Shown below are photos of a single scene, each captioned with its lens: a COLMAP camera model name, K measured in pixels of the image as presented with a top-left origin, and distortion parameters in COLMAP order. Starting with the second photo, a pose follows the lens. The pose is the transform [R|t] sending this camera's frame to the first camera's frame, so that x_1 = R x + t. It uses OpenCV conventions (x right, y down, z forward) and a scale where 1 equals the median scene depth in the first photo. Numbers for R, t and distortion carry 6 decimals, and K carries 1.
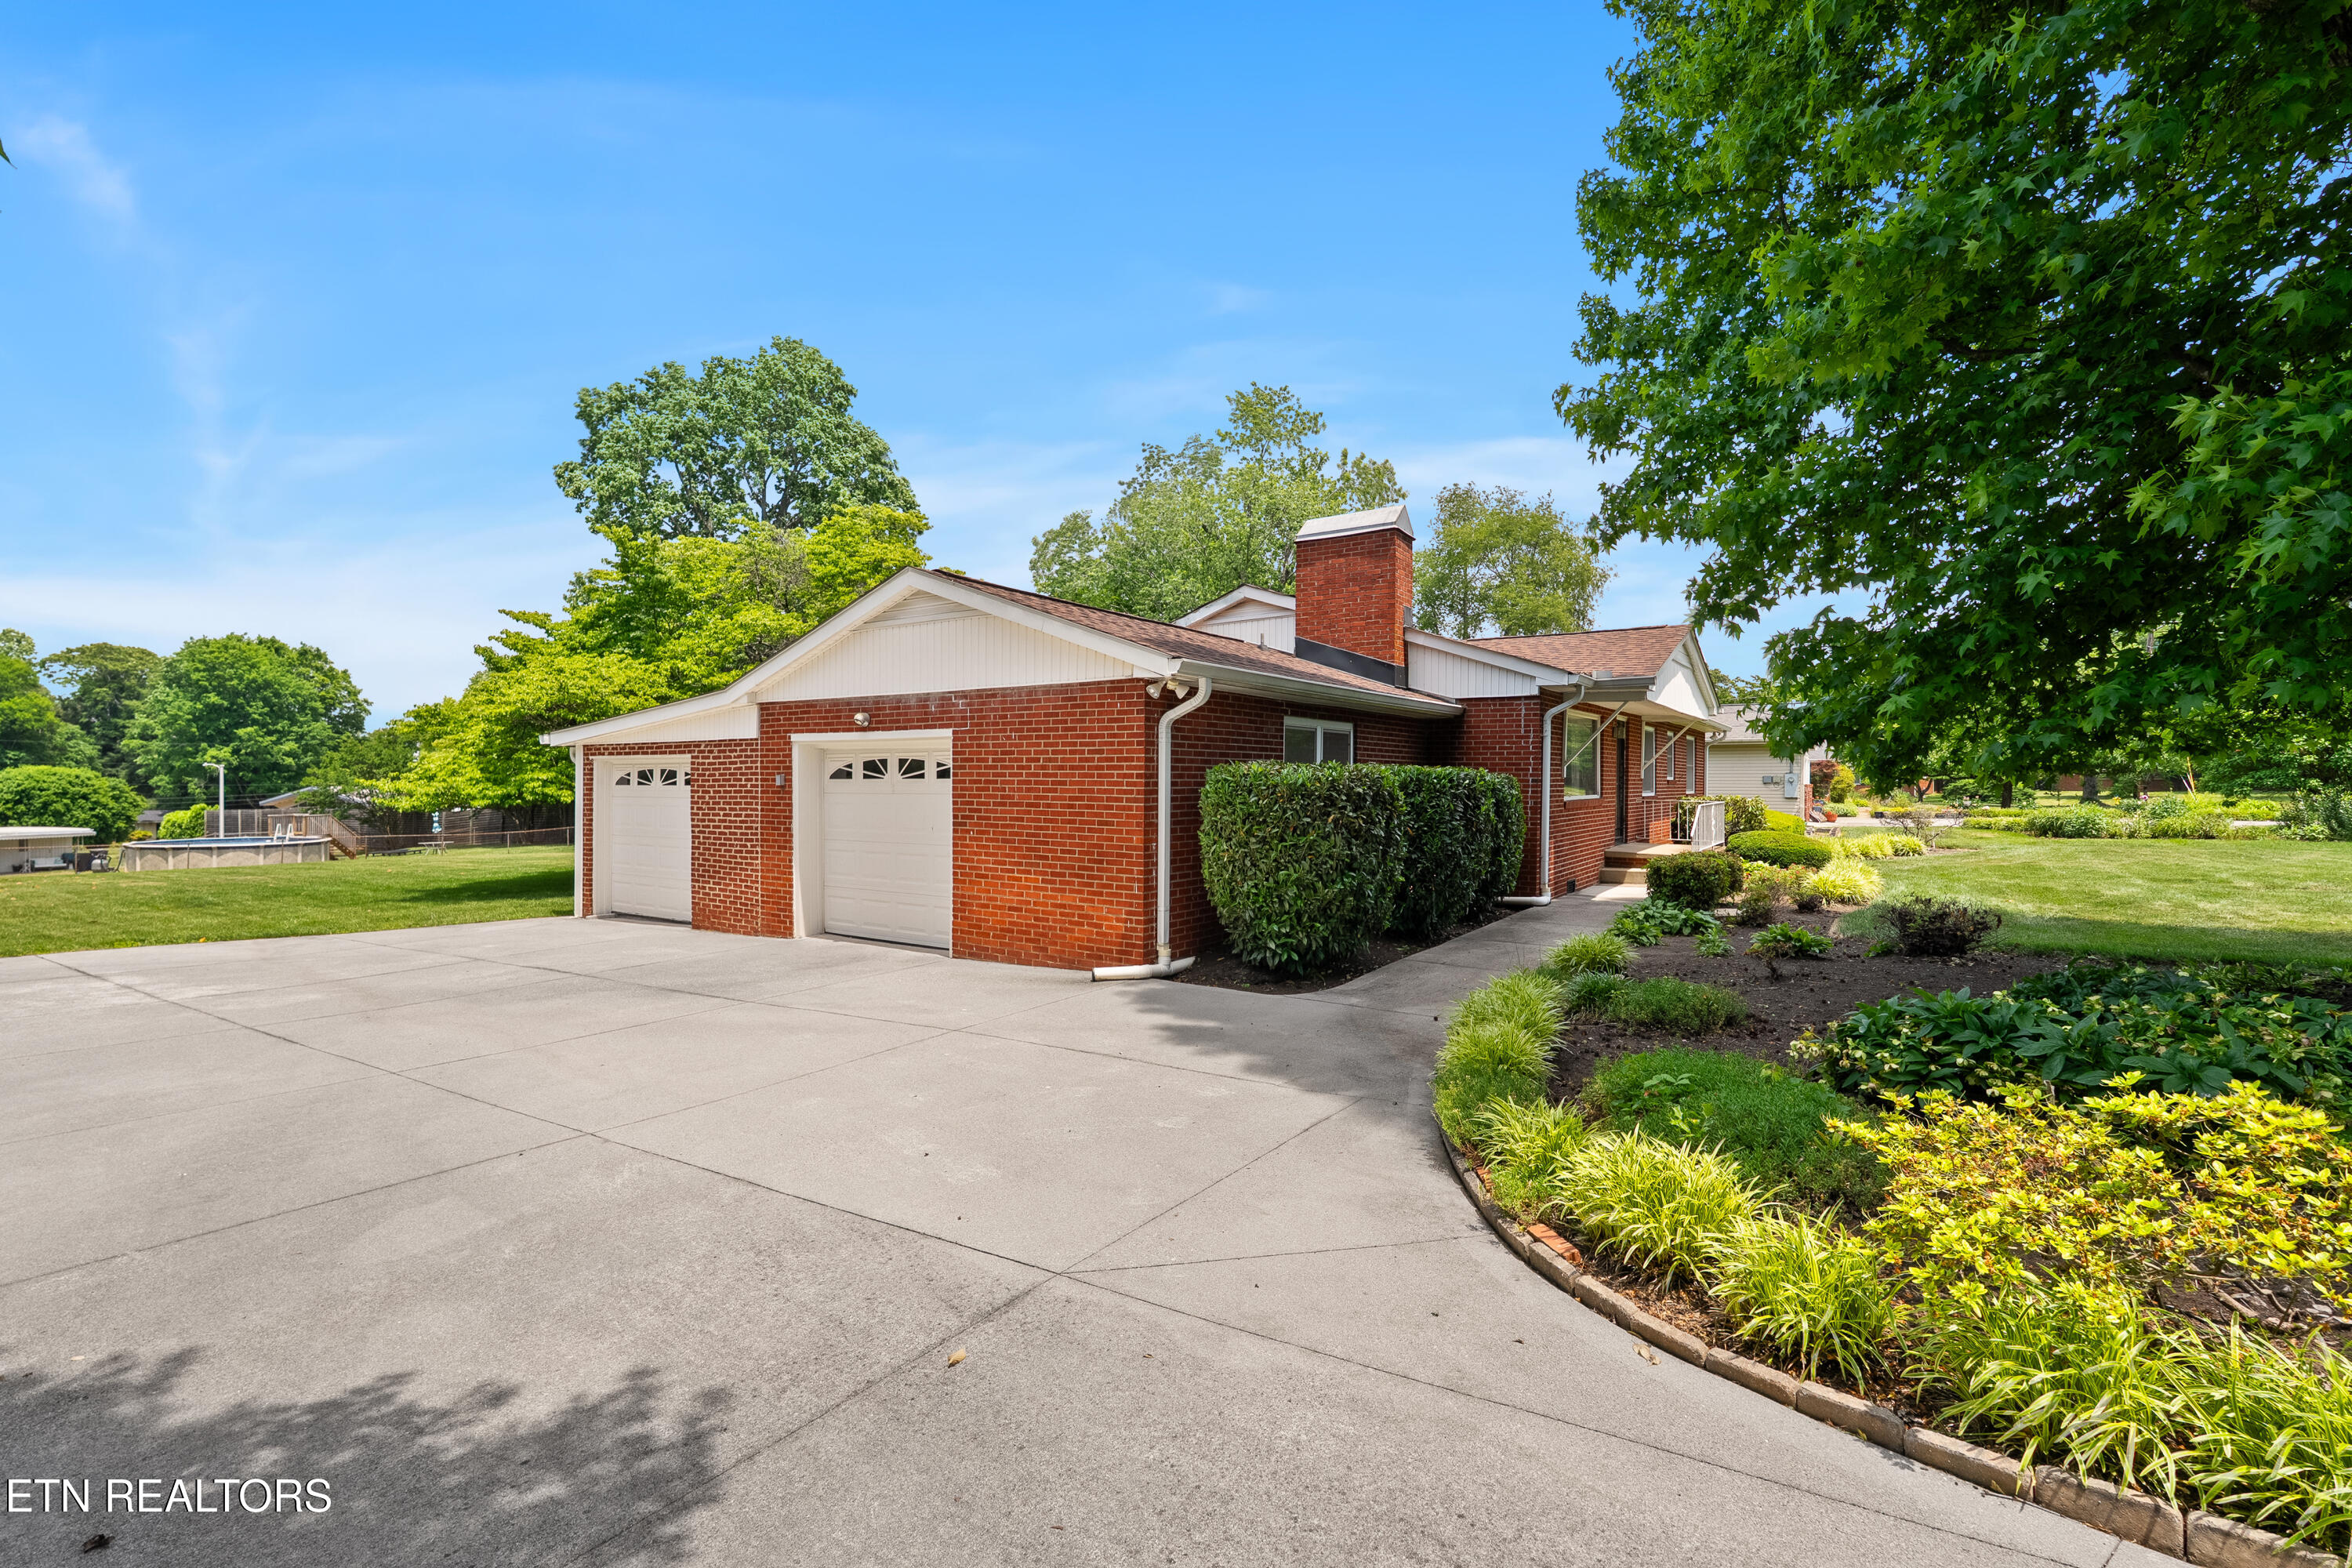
lens RADIAL K [[1031.0, 0, 1176.0], [0, 1031.0, 784.0], [0, 0, 1]] dist [0.000229, 0.000018]
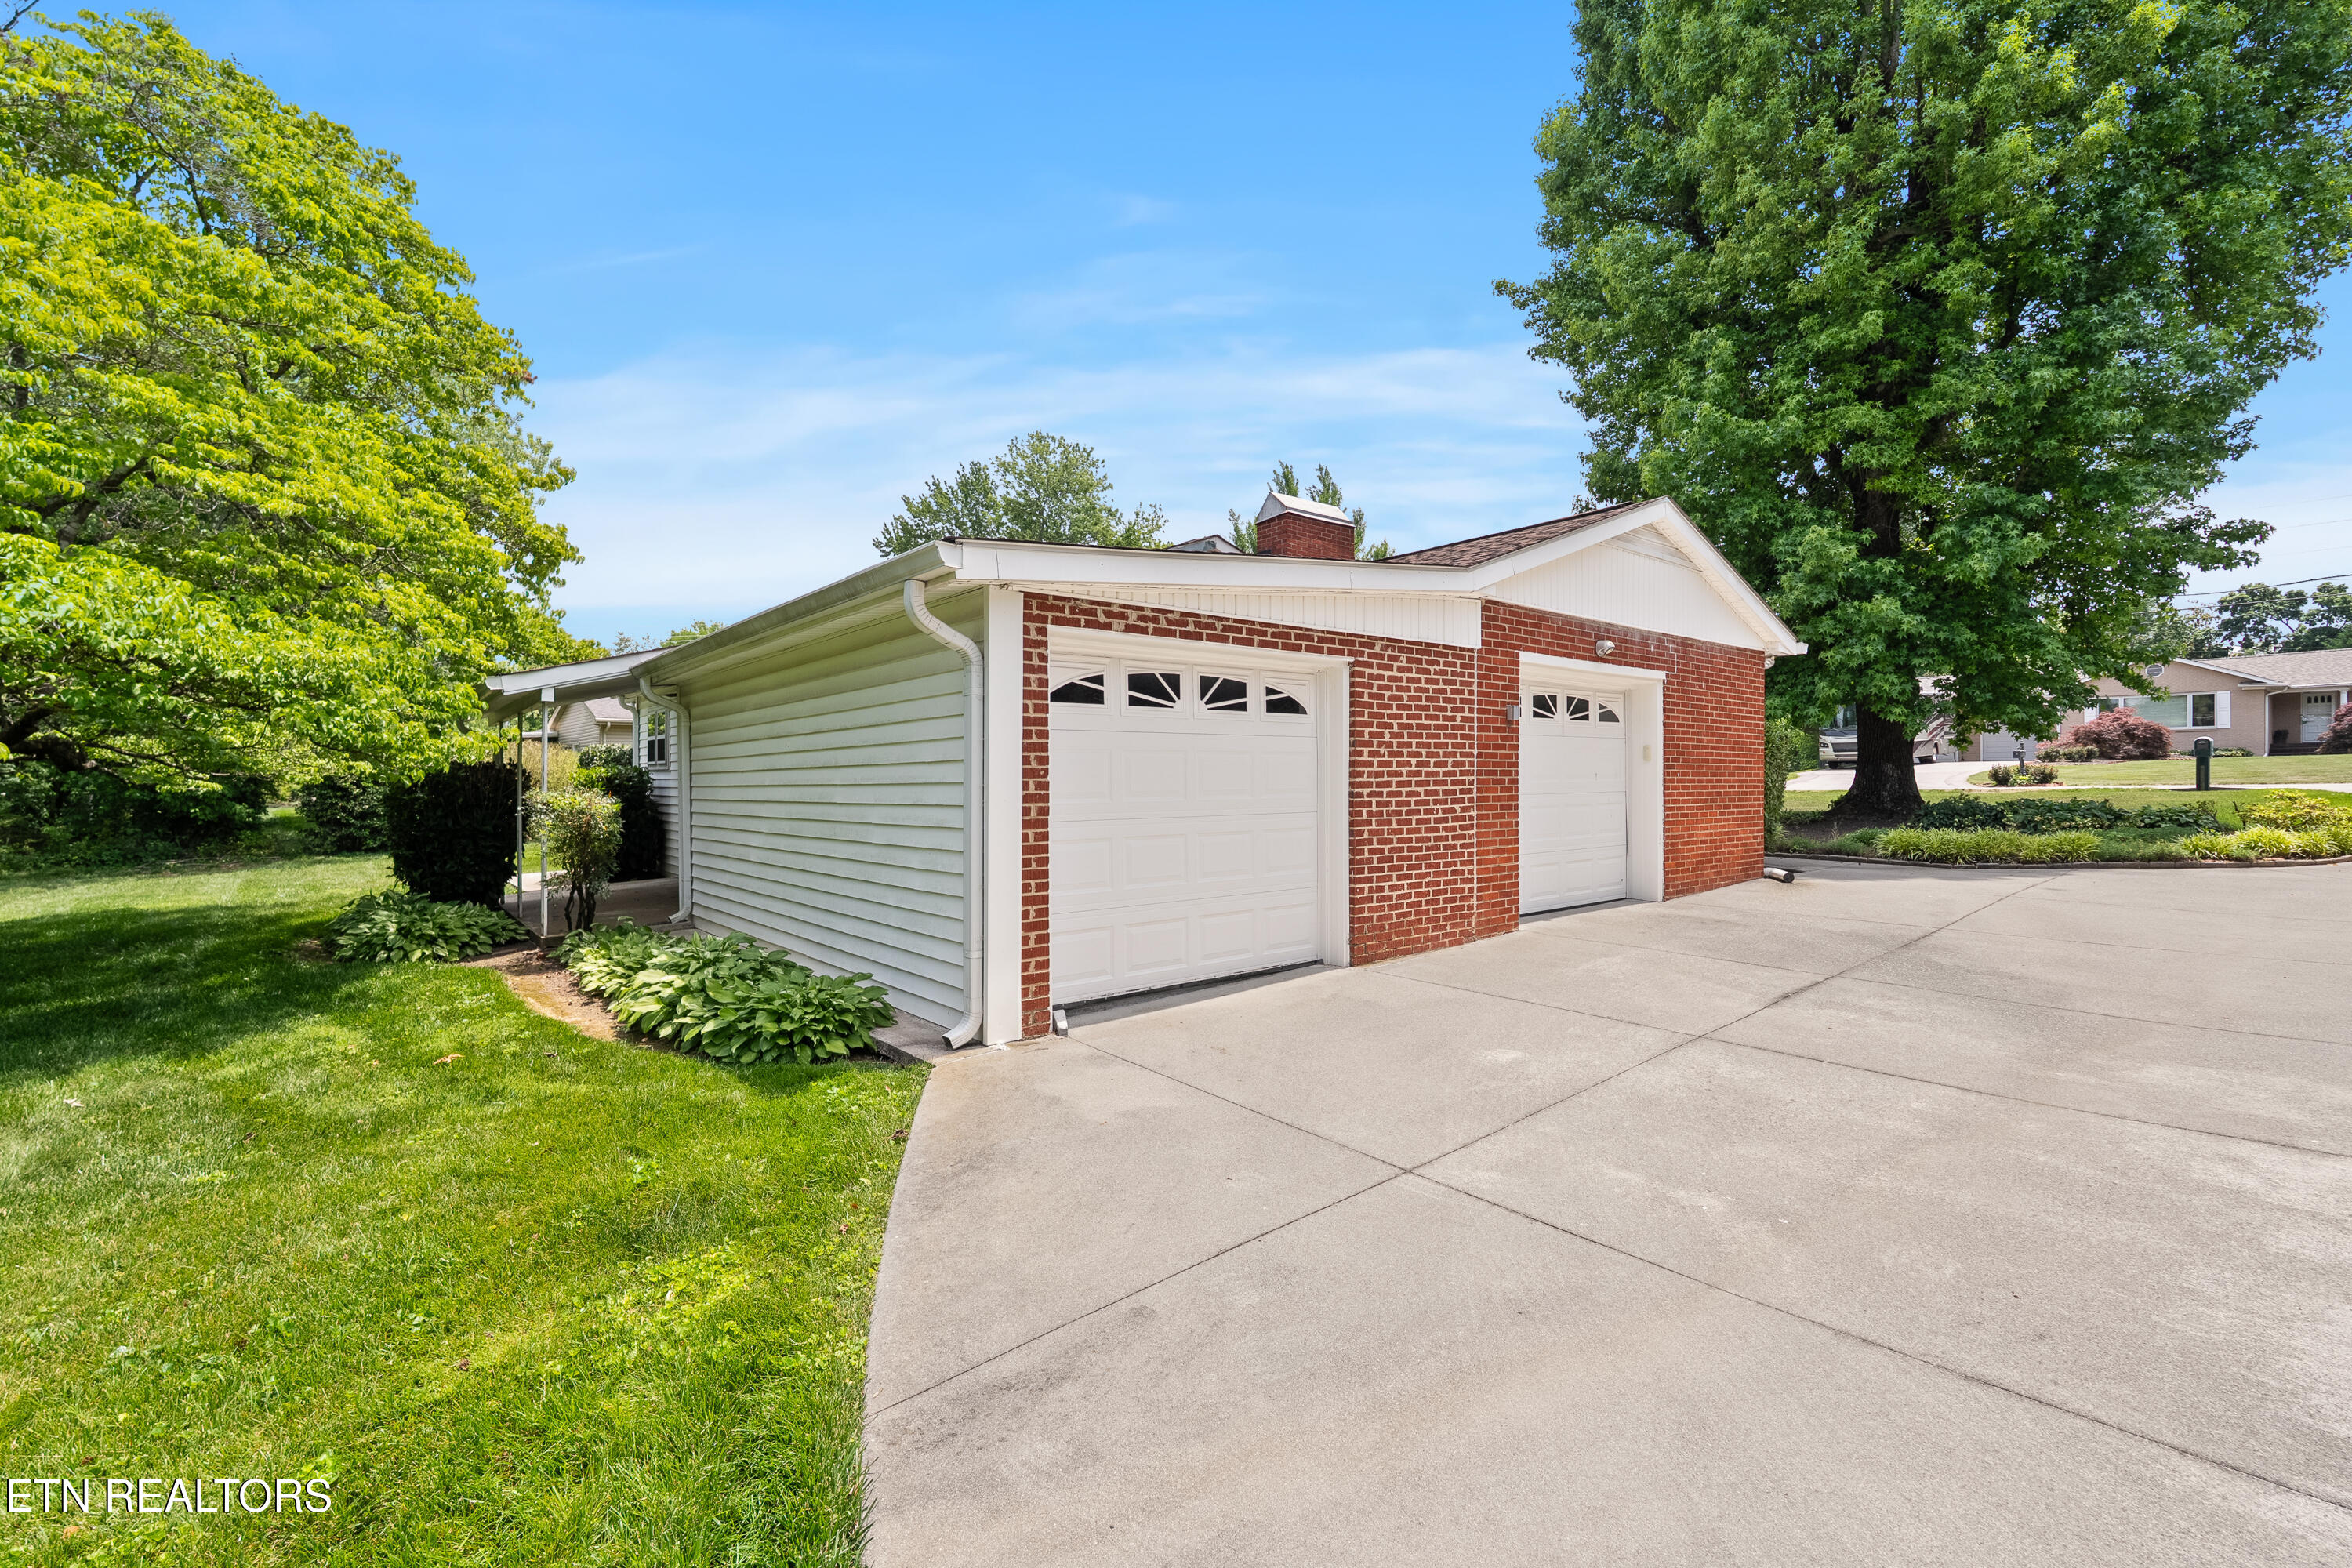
lens RADIAL K [[1031.0, 0, 1176.0], [0, 1031.0, 784.0], [0, 0, 1]] dist [0.000229, 0.000018]
pose [[0.282460, -0.006292, 0.959258, -1.031505], [0.010242, 0.999941, 0.003543, 0.036864], [-0.959224, 0.008823, 0.282508, 0.924614]]
